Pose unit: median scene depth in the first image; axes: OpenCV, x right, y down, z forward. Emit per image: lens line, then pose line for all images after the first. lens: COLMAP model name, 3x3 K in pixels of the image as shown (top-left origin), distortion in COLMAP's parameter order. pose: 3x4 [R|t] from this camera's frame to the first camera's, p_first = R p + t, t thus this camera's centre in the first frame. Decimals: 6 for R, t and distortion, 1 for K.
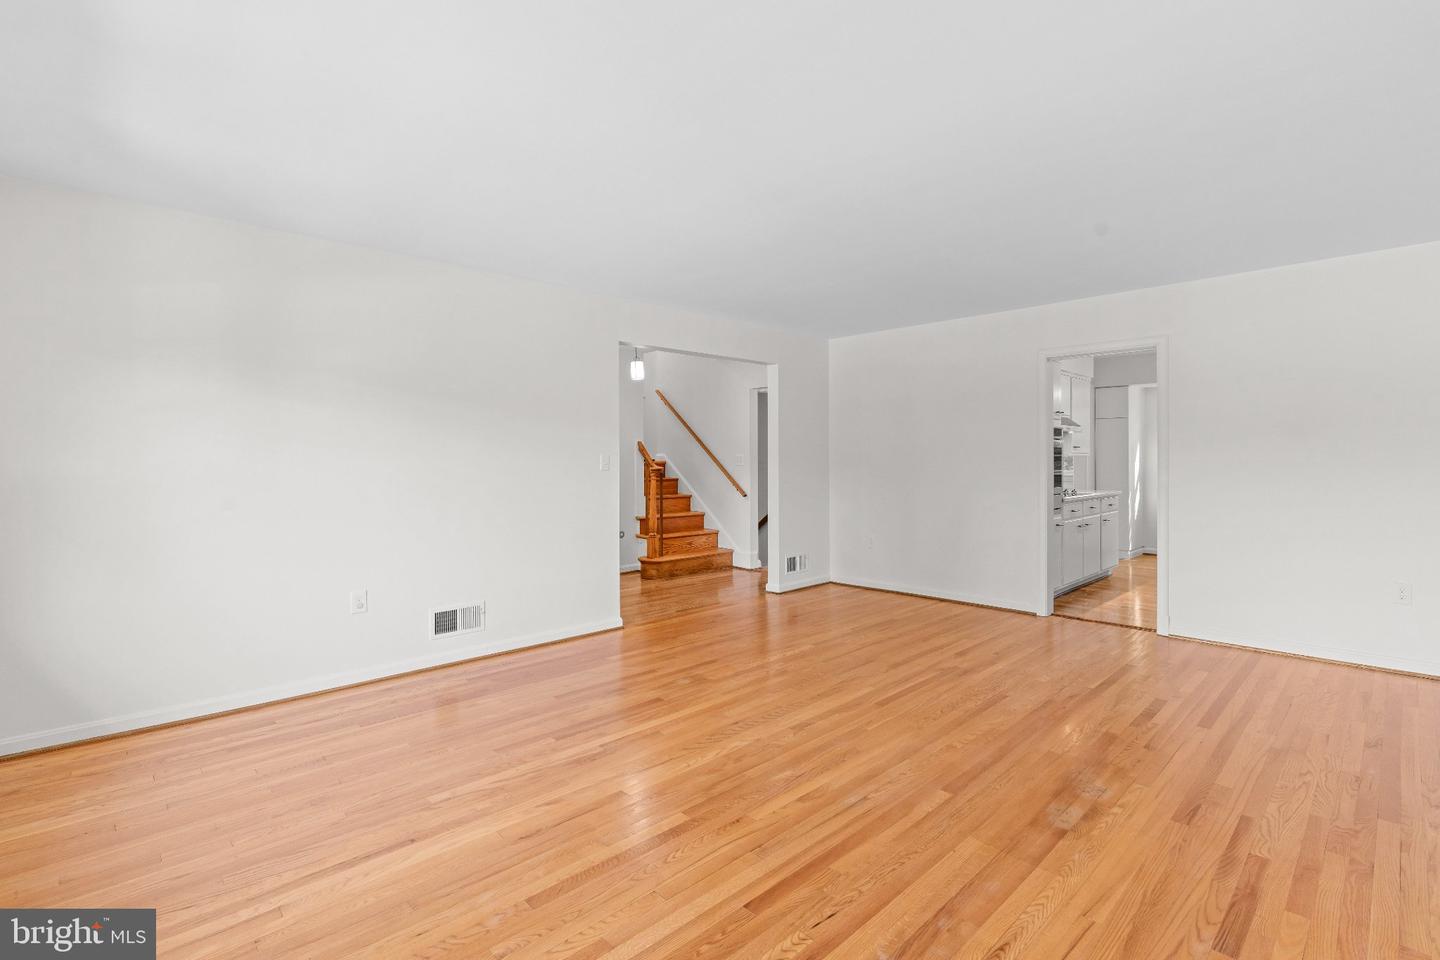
lens RADIAL K [[677.6, 0, 739.6], [0, 677.6, 480.9], [0, 0, 1]] dist [0.001946, 0.001291]
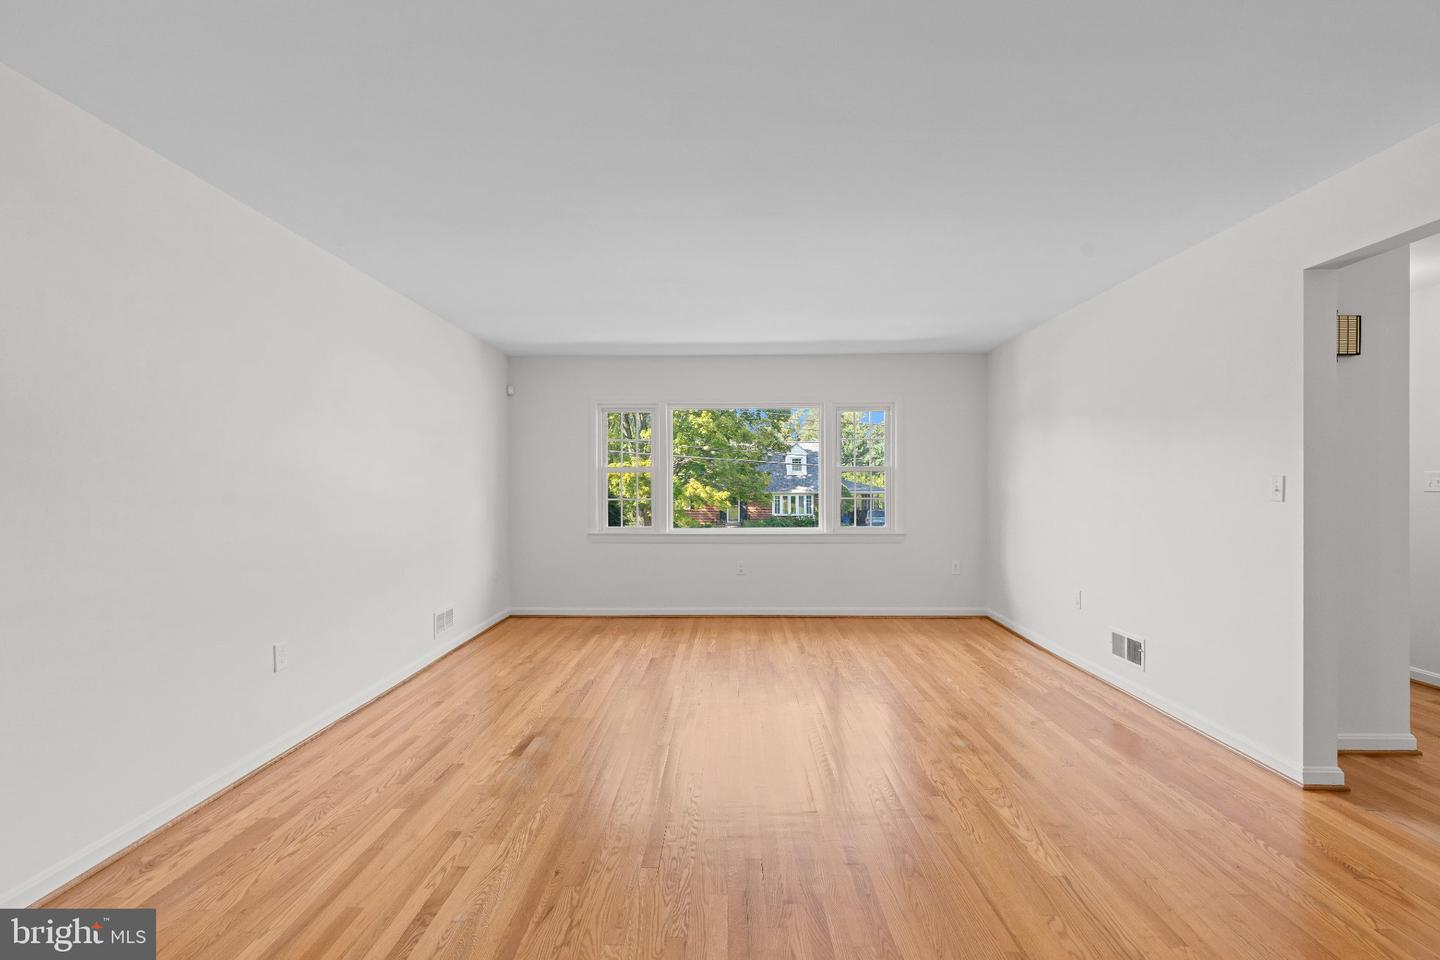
lens RADIAL K [[656.7, 0, 724.4], [0, 656.7, 484.0], [0, 0, 1]] dist [-0.005094, 0.000213]
pose [[-0.718346, 0.005406, -0.695665, 0.772586], [-0.016298, 0.999565, 0.024598, -0.051480], [0.695495, 0.029008, -0.717946, 1.503375]]
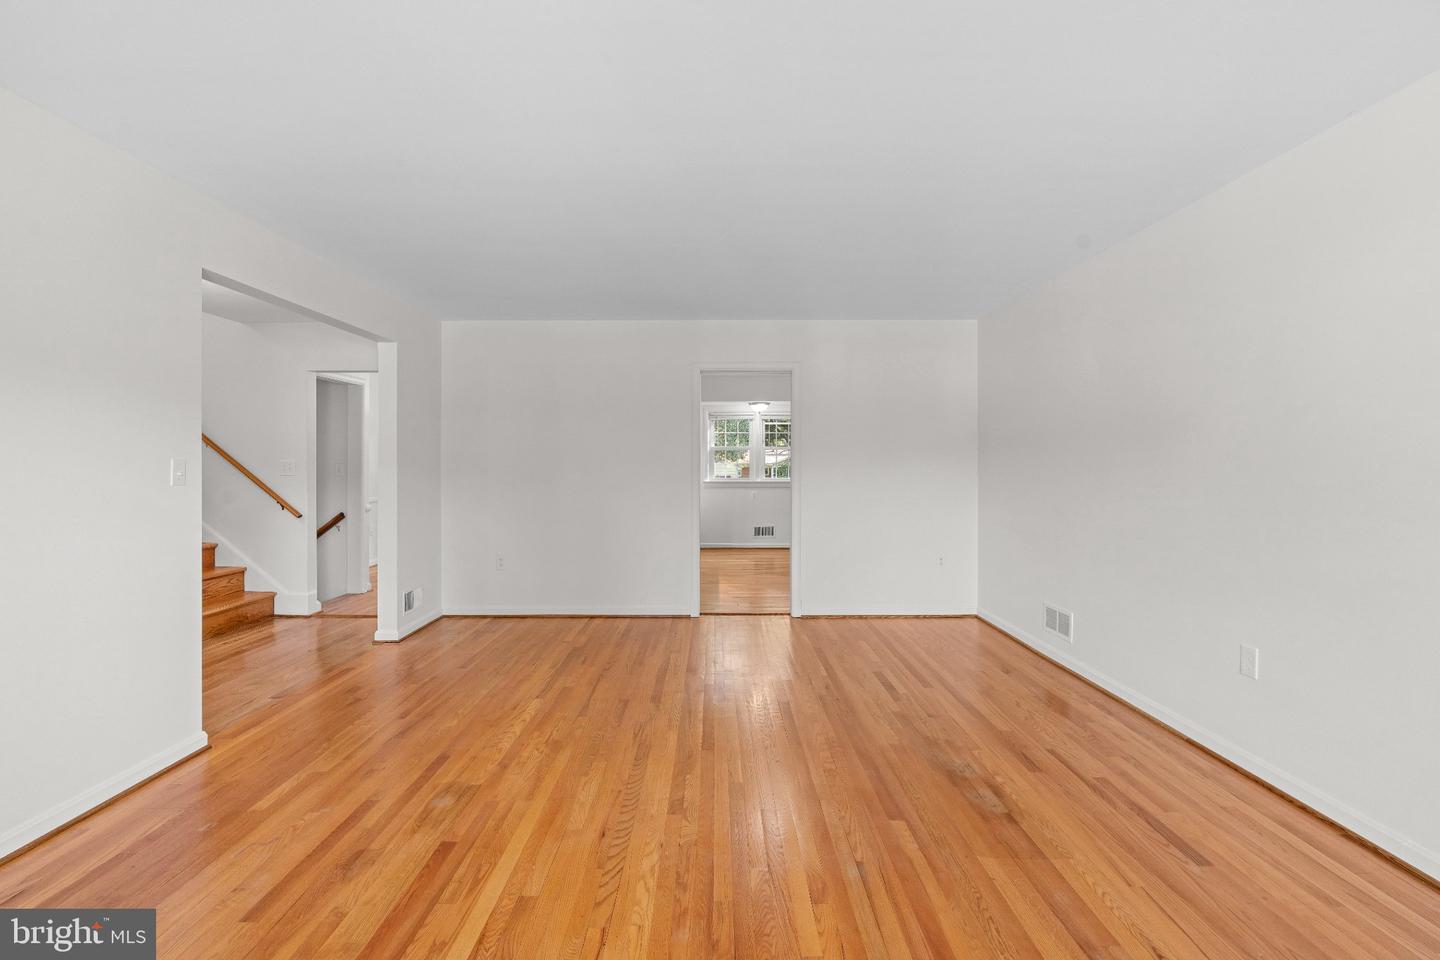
lens RADIAL K [[656.7, 0, 724.4], [0, 656.7, 484.0], [0, 0, 1]] dist [-0.005094, 0.000213]
pose [[0.704273, -0.016737, 0.709731, -0.370308], [0.020206, 0.999790, 0.003527, -0.013997], [-0.709641, 0.011856, 0.704463, 0.379474]]
